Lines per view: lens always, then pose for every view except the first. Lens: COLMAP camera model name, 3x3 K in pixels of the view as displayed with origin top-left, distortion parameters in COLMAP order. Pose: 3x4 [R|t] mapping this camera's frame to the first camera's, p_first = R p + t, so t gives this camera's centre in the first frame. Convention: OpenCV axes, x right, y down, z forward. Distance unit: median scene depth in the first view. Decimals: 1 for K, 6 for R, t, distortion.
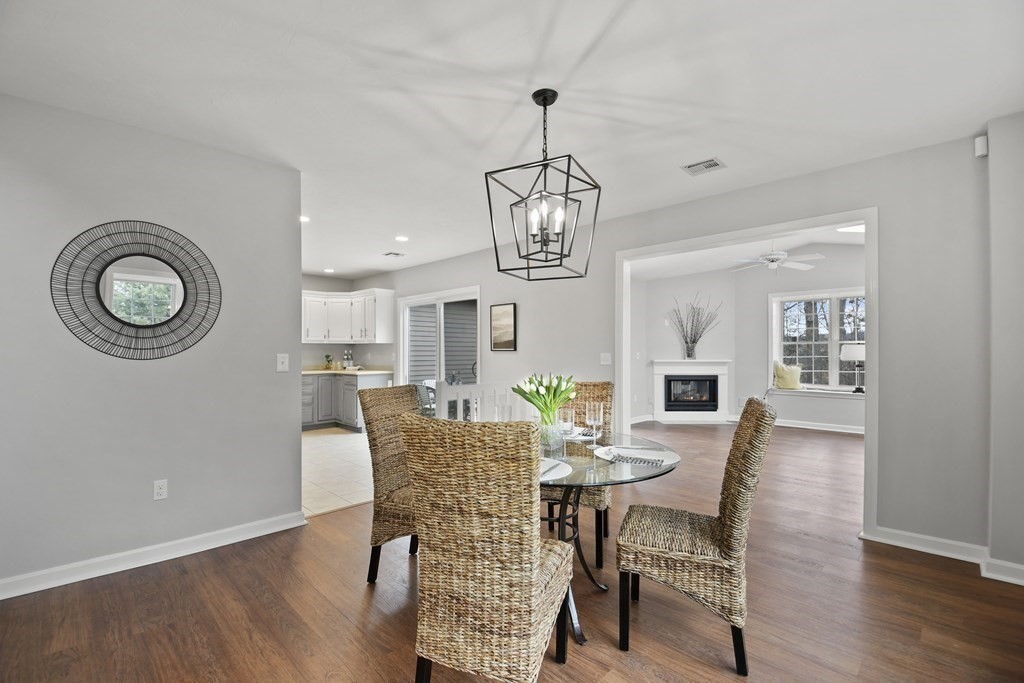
lens RADIAL K [[455.1, 0, 500.0], [0, 455.1, 349.1], [0, 0, 1]] dist [-0.000603, -0.006001]
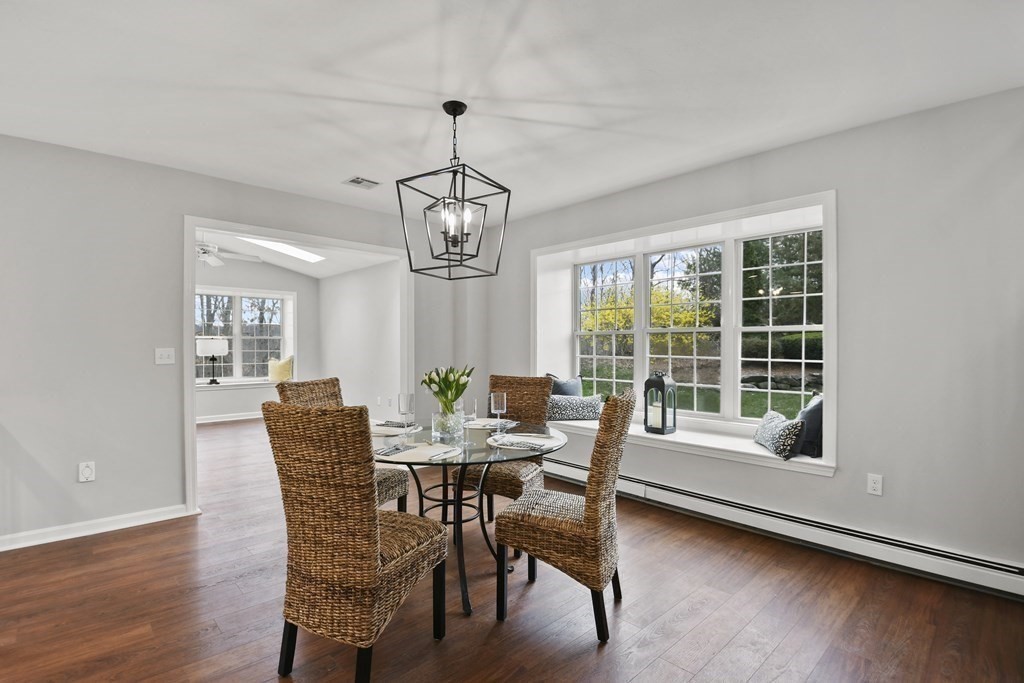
lens RADIAL K [[481.7, 0, 503.4], [0, 481.7, 346.1], [0, 0, 1]] dist [0.023618, -0.028396]
pose [[0.026195, -0.004079, 0.999649, -0.323463], [-0.003675, 0.999985, 0.004176, -0.001067], [-0.999650, -0.003783, 0.026180, 0.269917]]
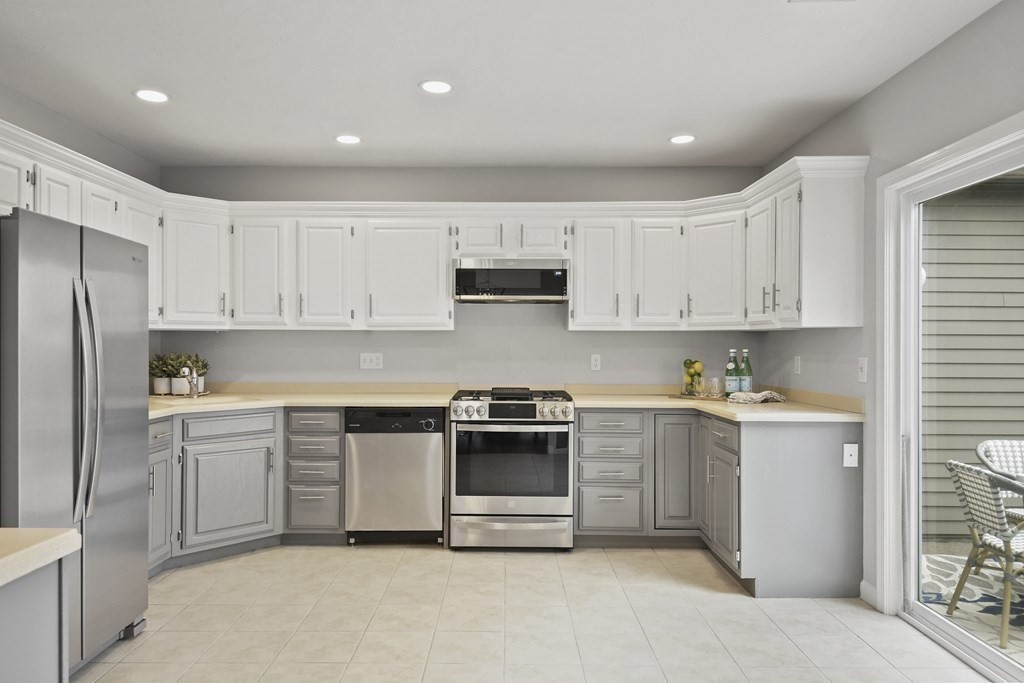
lens RADIAL K [[695.2, 0, 499.9], [0, 695.2, 344.9], [0, 0, 1]] dist [0.031016, -0.002250]
pose [[0.704914, 0.001183, -0.709291, -0.067003], [0.000766, 0.999997, 0.002429, -0.001998], [0.709292, -0.002255, 0.704911, 0.477595]]
